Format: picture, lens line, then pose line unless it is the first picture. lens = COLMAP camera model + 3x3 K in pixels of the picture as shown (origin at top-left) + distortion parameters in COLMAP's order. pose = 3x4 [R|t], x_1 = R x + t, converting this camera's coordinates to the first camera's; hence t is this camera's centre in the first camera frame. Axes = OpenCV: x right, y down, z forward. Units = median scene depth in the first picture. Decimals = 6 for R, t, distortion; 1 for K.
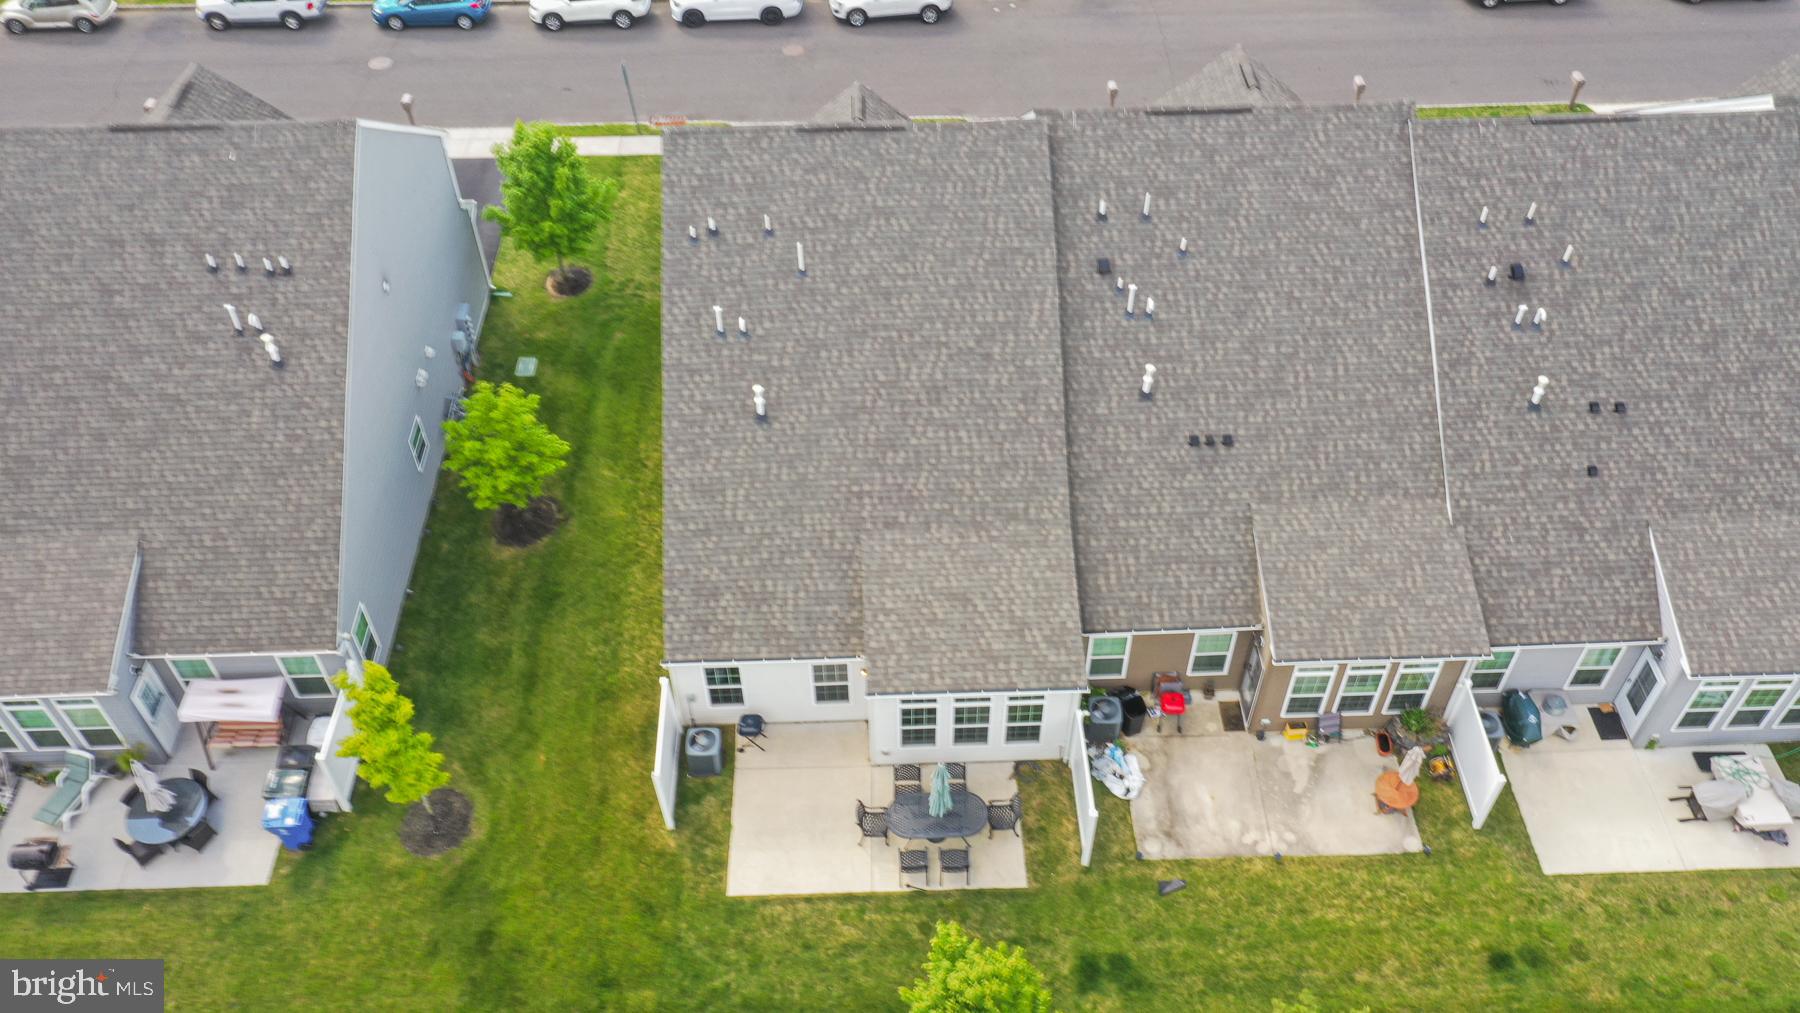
lens RADIAL K [[1465.9, 0, 900.0], [0, 1465.9, 506.5], [0, 0, 1]] dist [0.014568, 0.002012]
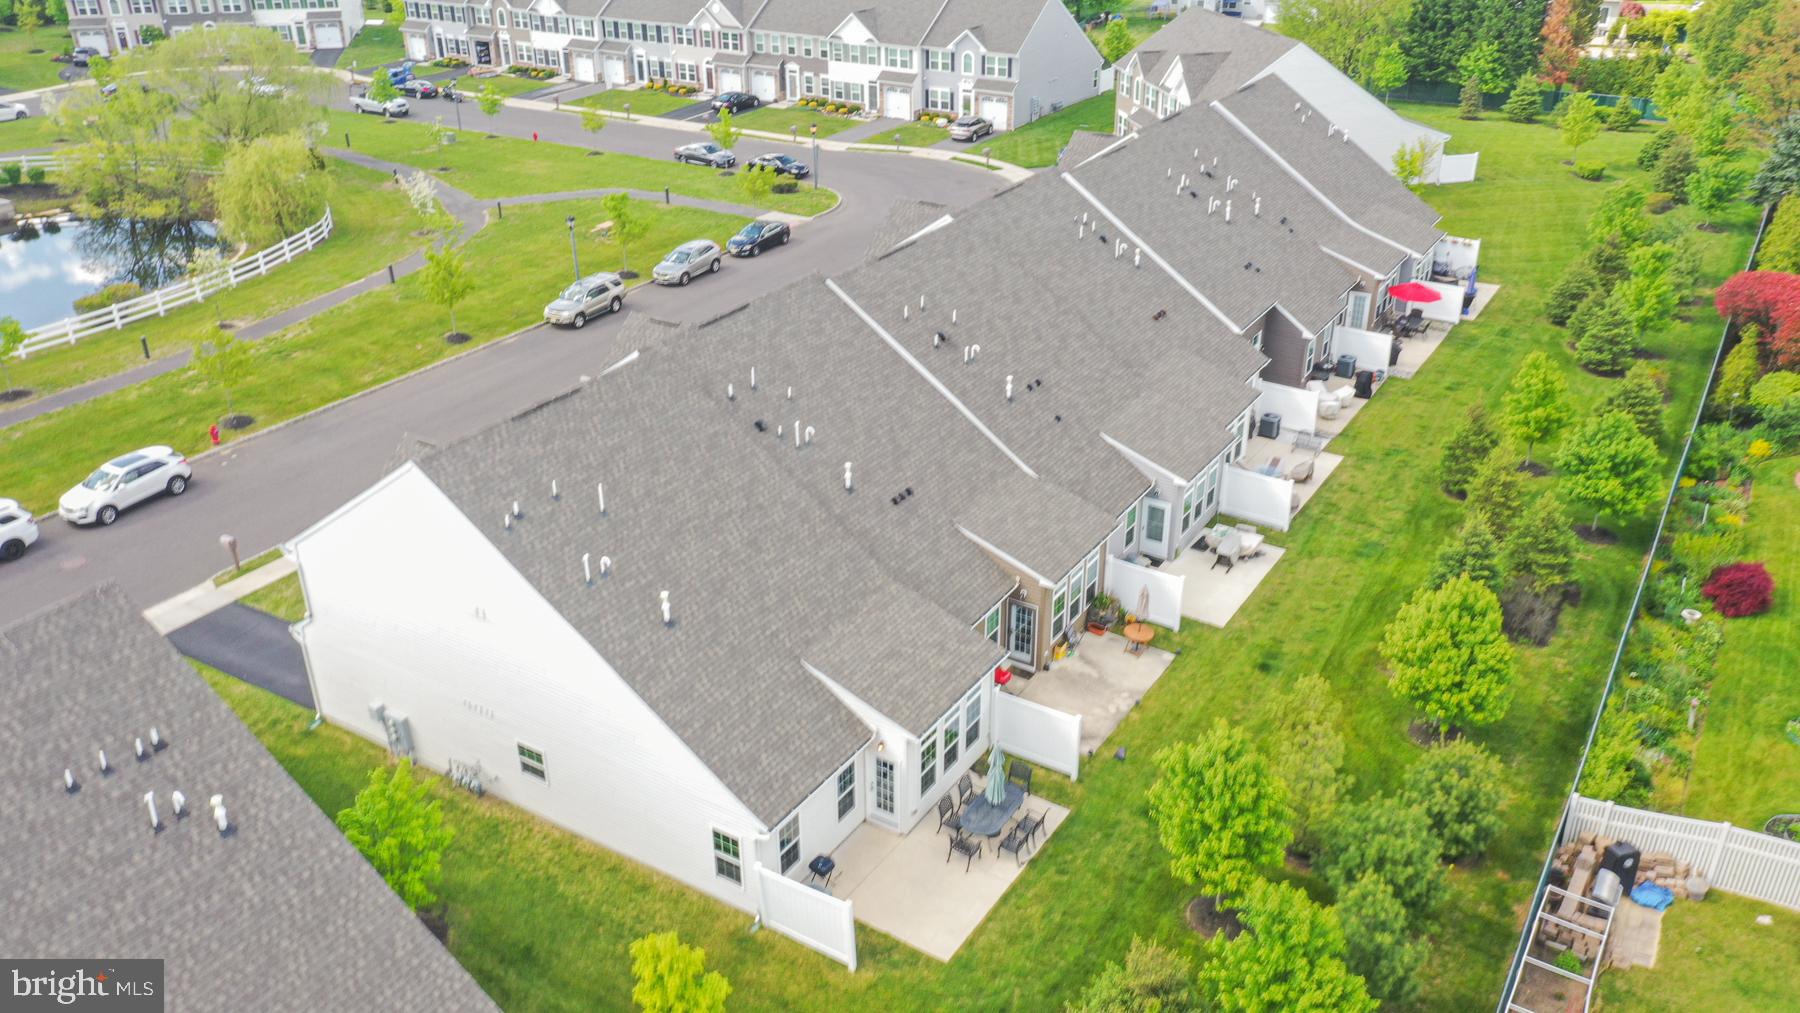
lens RADIAL K [[1465.9, 0, 900.0], [0, 1465.9, 506.5], [0, 0, 1]] dist [0.014568, 0.002012]
pose [[0.552881, -0.365216, 0.748959, -0.782166], [0.599087, 0.798951, -0.052653, 0.030468], [-0.579152, 0.477803, 0.660521, 0.133019]]
